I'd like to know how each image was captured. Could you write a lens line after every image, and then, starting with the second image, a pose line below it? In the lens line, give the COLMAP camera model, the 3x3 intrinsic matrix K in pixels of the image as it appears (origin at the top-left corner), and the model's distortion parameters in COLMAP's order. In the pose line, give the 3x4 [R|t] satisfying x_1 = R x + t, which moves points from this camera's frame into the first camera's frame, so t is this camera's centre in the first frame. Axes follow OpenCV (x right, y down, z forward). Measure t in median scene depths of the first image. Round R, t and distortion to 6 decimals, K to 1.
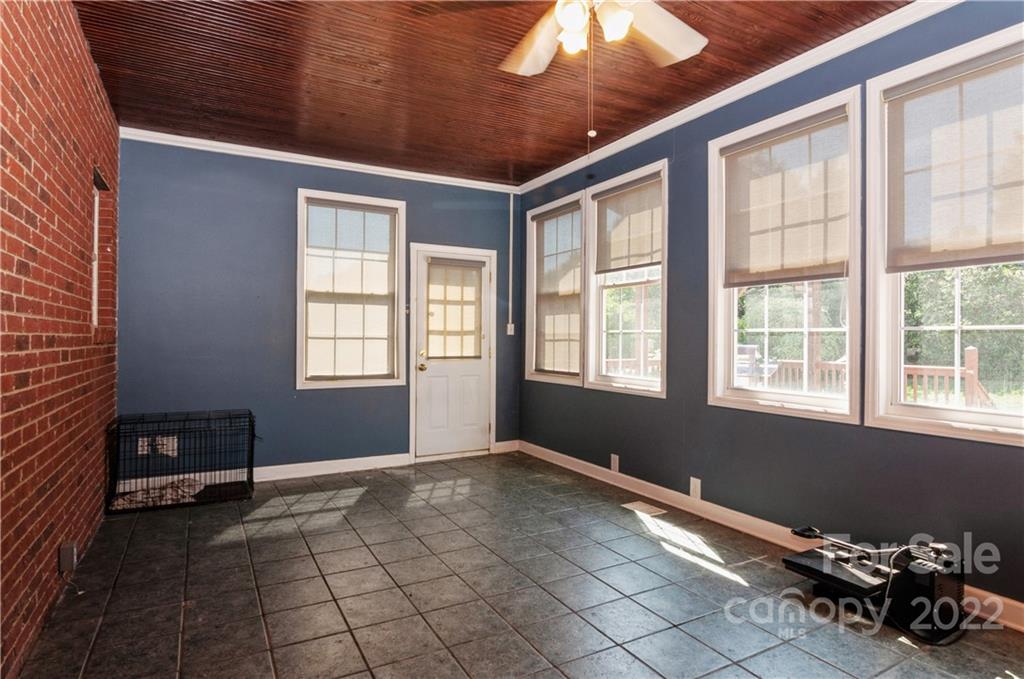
lens RADIAL K [[558.9, 0, 511.8], [0, 558.9, 336.2], [0, 0, 1]] dist [0.001823, -0.001772]
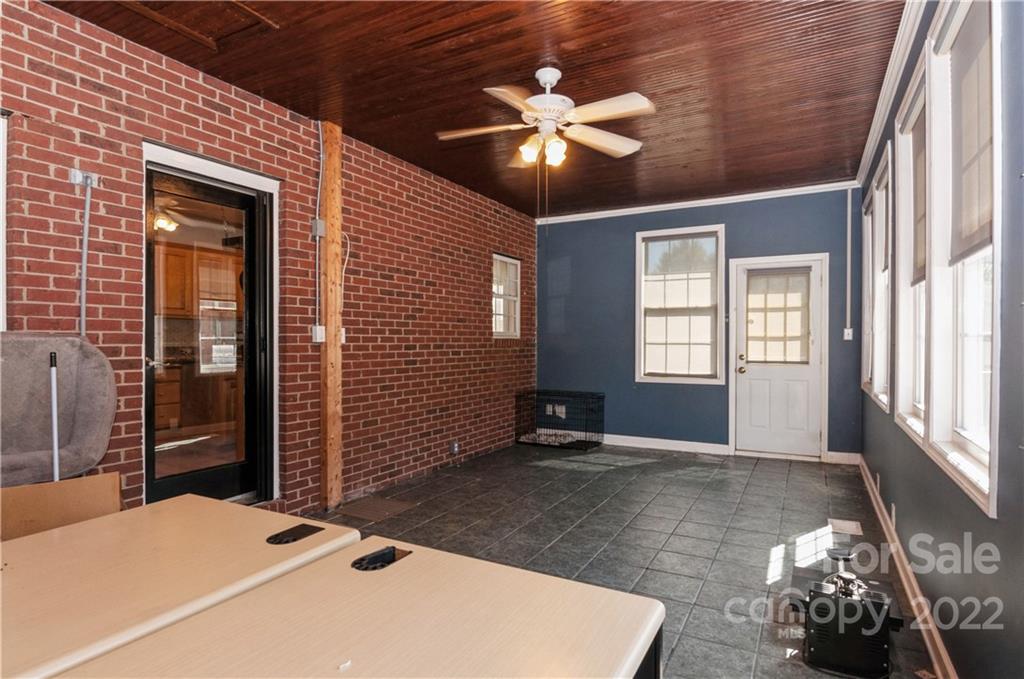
lens RADIAL K [[558.9, 0, 512.4], [0, 558.9, 342.3], [0, 0, 1]] dist [0.001823, -0.001772]
pose [[0.535674, -0.000936, -0.844424, 0.539116], [0.005516, 0.999982, 0.002390, -0.004404], [0.844407, -0.005938, 0.535670, 0.022632]]
